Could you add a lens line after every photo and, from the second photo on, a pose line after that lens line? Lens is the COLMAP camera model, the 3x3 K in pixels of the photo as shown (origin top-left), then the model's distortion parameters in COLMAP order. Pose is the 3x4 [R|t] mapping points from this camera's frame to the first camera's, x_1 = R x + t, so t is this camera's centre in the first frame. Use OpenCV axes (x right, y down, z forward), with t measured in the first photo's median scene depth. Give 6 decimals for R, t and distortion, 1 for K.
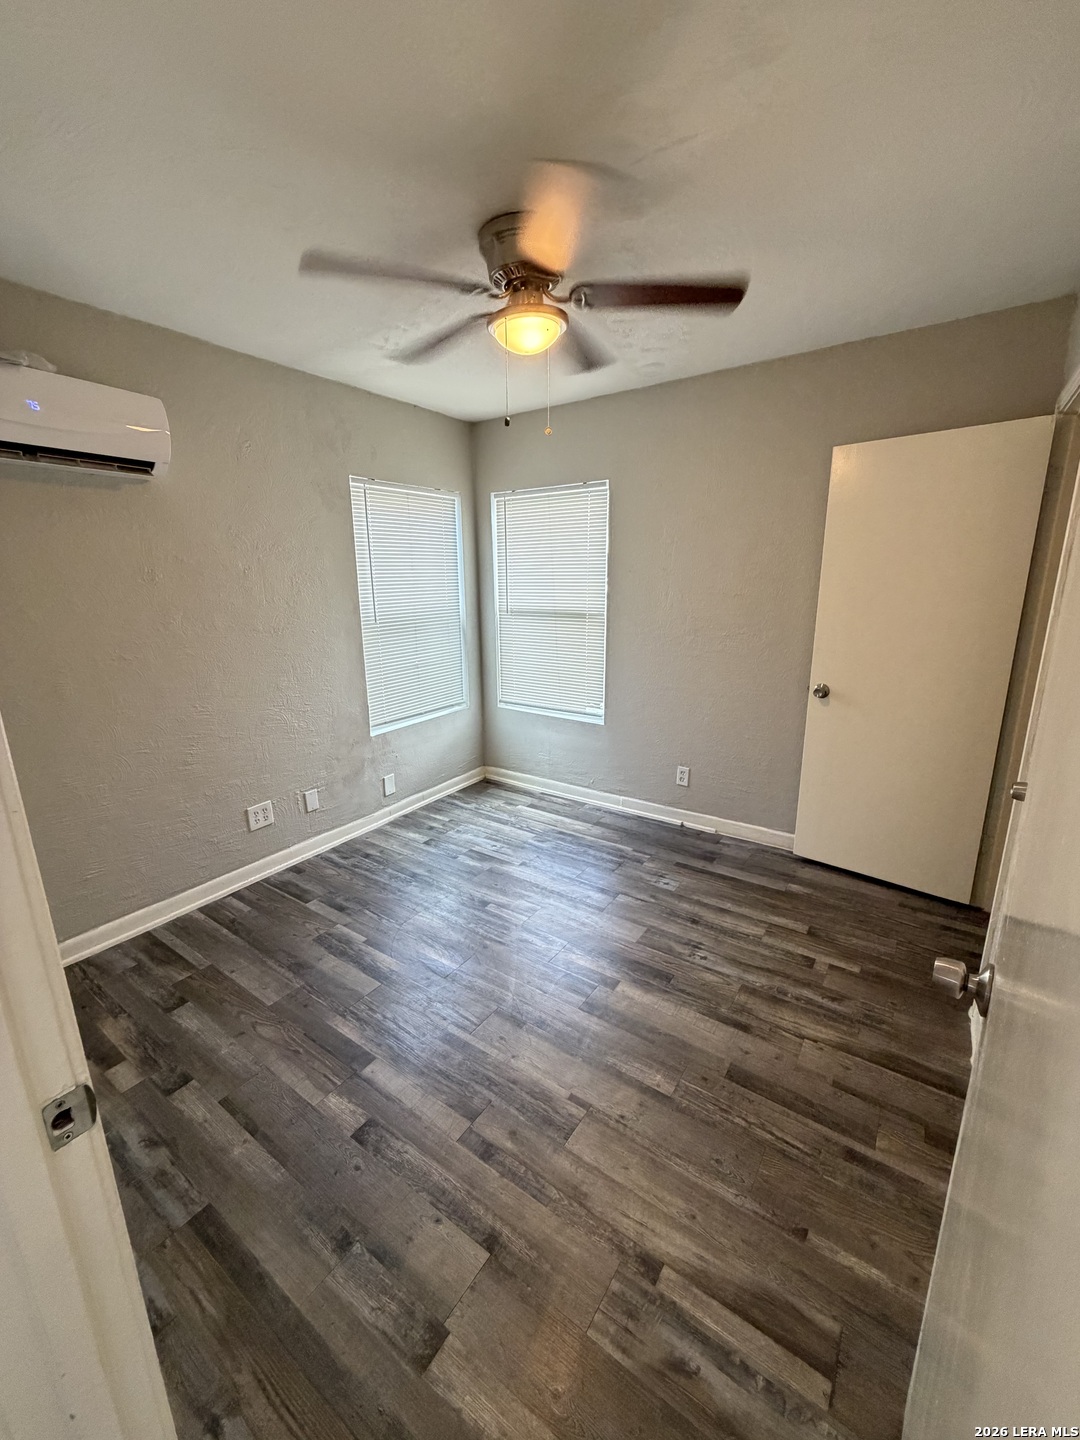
lens RADIAL K [[575.1, 0, 537.8], [0, 575.1, 715.6], [0, 0, 1]] dist [-0.000285, 0.000171]
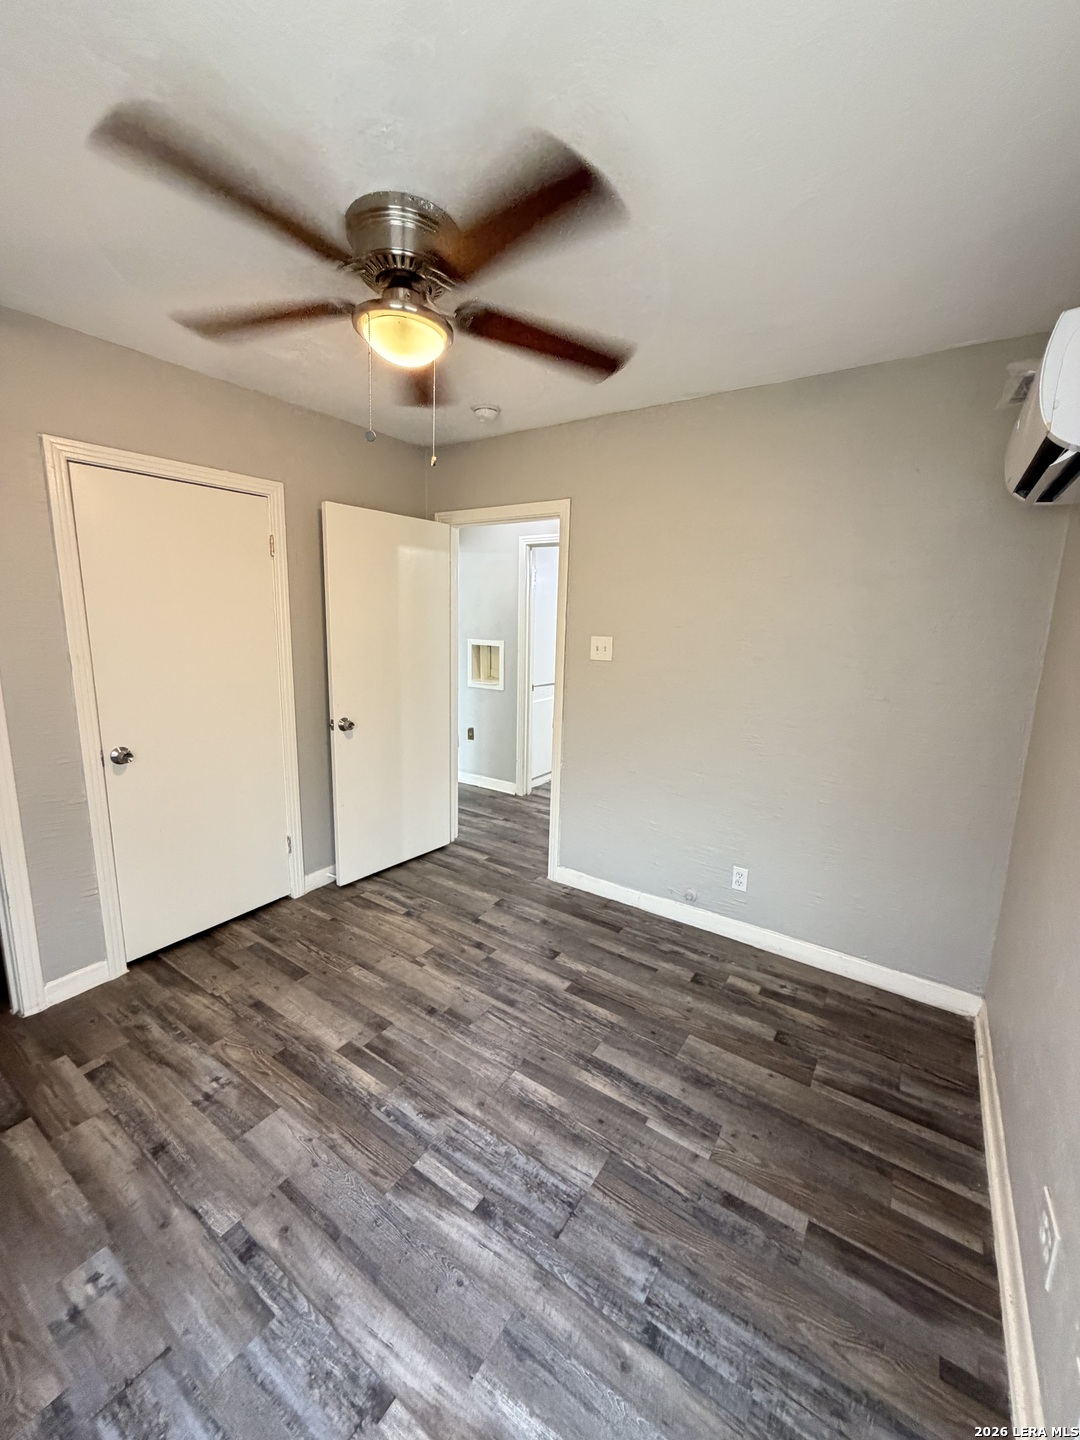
lens RADIAL K [[575.1, 0, 537.8], [0, 575.1, 715.6], [0, 0, 1]] dist [-0.000285, 0.000171]
pose [[-0.999822, -0.008251, -0.016955, -0.181085], [-0.014421, 0.913920, 0.405638, -0.463595], [0.012149, 0.405810, -0.913877, 1.808461]]
